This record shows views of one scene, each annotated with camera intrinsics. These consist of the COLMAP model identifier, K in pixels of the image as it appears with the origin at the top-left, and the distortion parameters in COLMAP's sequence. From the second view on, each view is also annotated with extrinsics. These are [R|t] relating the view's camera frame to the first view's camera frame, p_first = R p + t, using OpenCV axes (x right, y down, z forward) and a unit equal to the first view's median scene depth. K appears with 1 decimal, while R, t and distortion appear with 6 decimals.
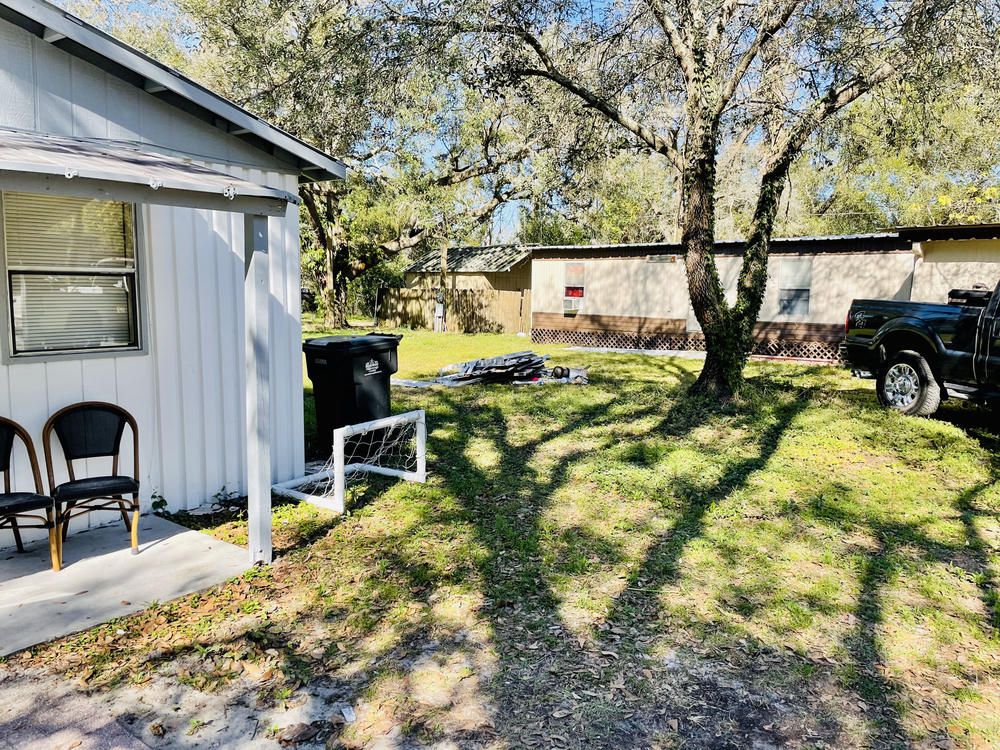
lens RADIAL K [[754.9, 0, 500.0], [0, 754.9, 375.0], [0, 0, 1]] dist [0.091058, -0.112963]
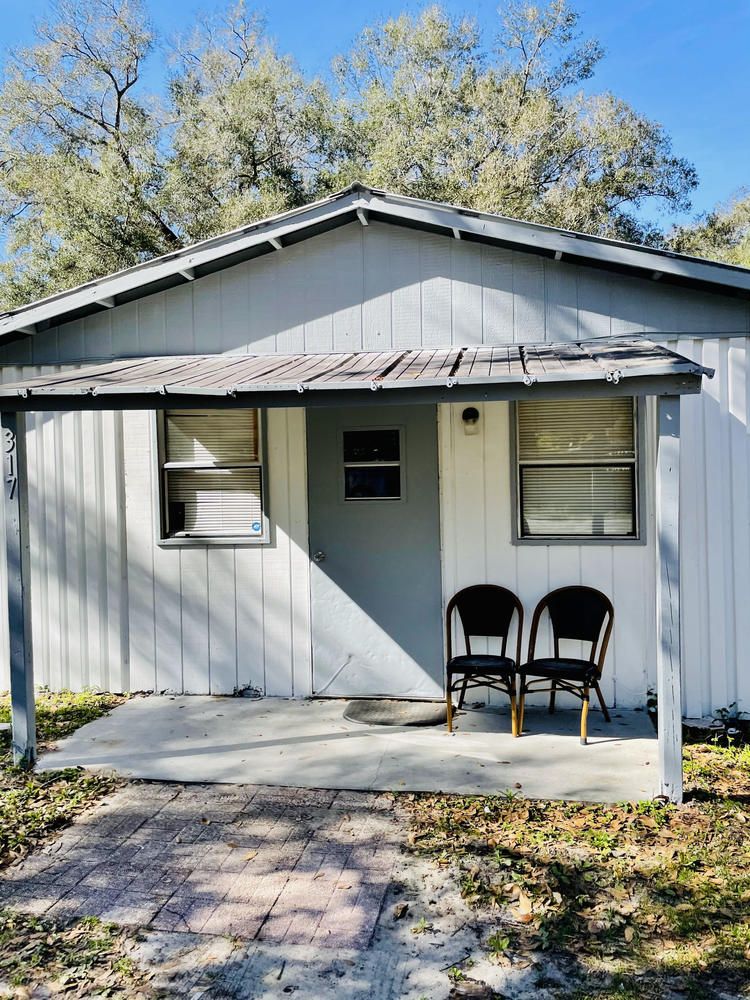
lens RADIAL K [[754.9, 0, 375.0], [0, 754.9, 500.0], [0, 0, 1]] dist [0.091058, -0.112963]
pose [[0.479048, 0.017972, -0.877605, 0.395275], [-0.082994, 0.996239, -0.024901, -0.054119], [0.873857, 0.084765, 0.478737, 0.394758]]
